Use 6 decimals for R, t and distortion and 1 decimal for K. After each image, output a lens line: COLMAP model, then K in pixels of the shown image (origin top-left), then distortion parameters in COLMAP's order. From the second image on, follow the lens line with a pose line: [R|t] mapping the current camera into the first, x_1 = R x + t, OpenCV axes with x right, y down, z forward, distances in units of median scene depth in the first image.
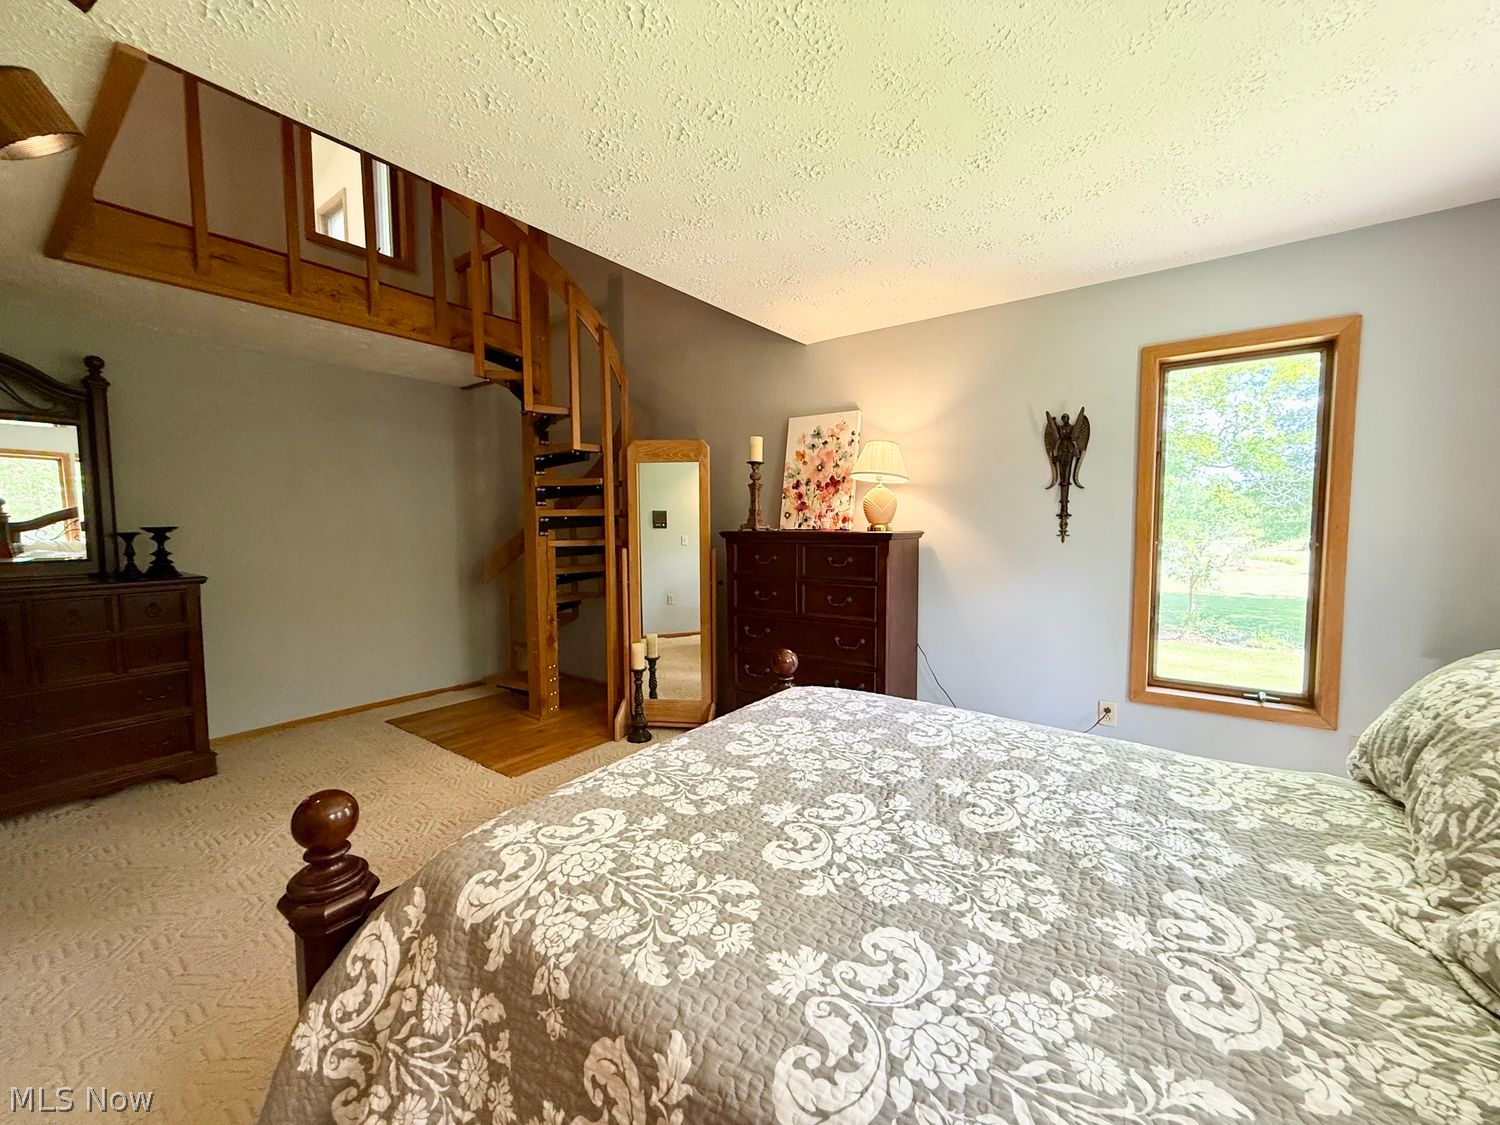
lens RADIAL K [[595.2, 0, 747.4], [0, 595.2, 560.4], [0, 0, 1]] dist [0.000391, -0.000166]
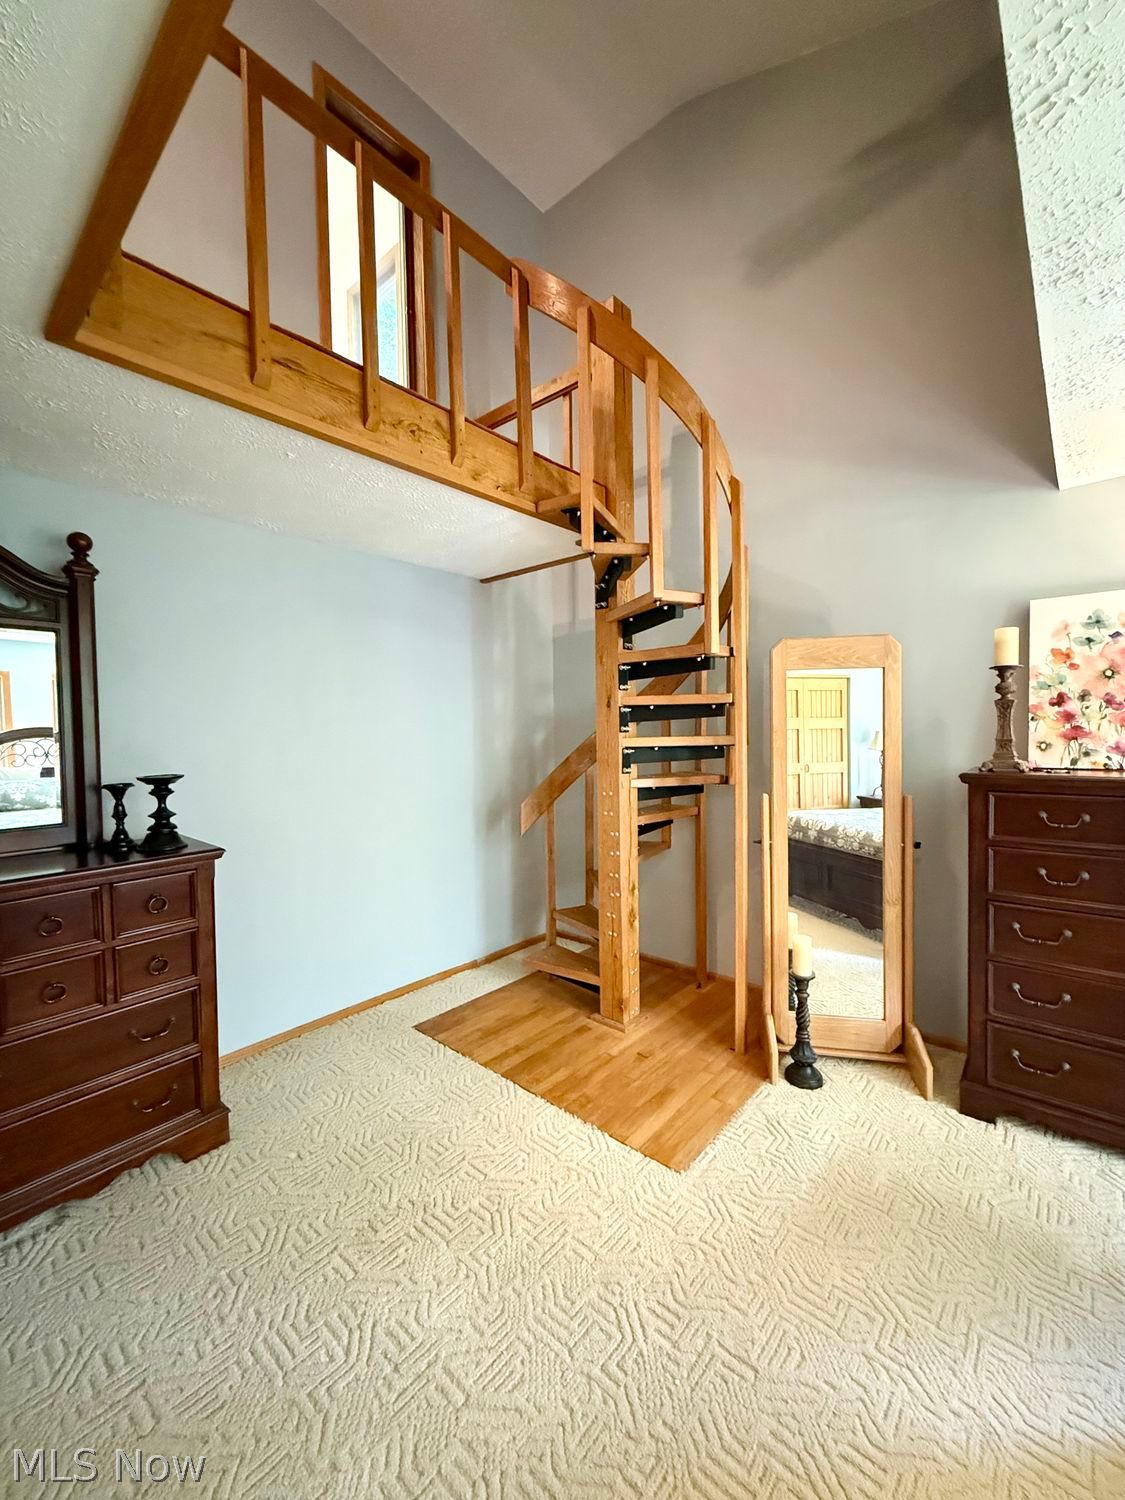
lens RADIAL K [[595.2, 0, 568.2], [0, 595.2, 744.7], [0, 0, 1]] dist [0.000391, -0.000166]
pose [[0.996993, -0.008208, -0.077050, -0.415063], [0.005240, 0.999239, -0.038647, -0.056076], [0.077309, 0.038127, 0.996278, 0.312569]]
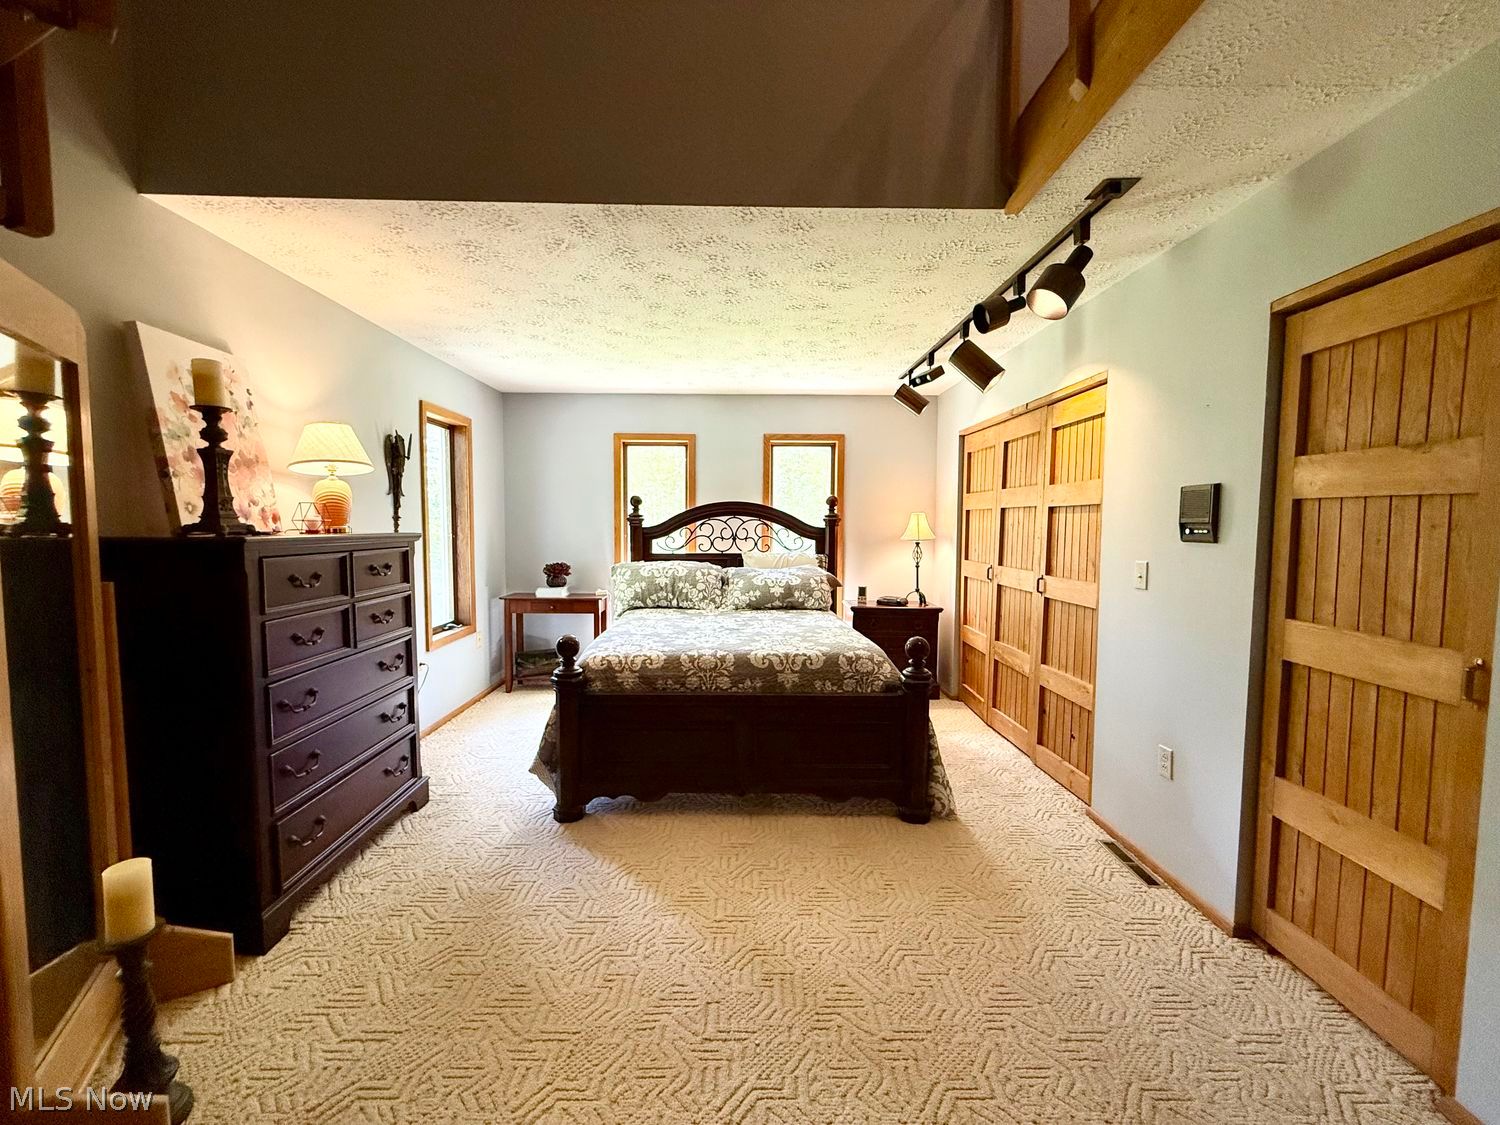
lens RADIAL K [[595.2, 0, 747.4], [0, 595.2, 560.4], [0, 0, 1]] dist [0.000391, -0.000166]
pose [[-0.595091, -0.047599, 0.802247, -0.704768], [0.046192, 0.994568, 0.093274, -0.056345], [-0.802330, 0.092564, -0.589660, 0.938055]]
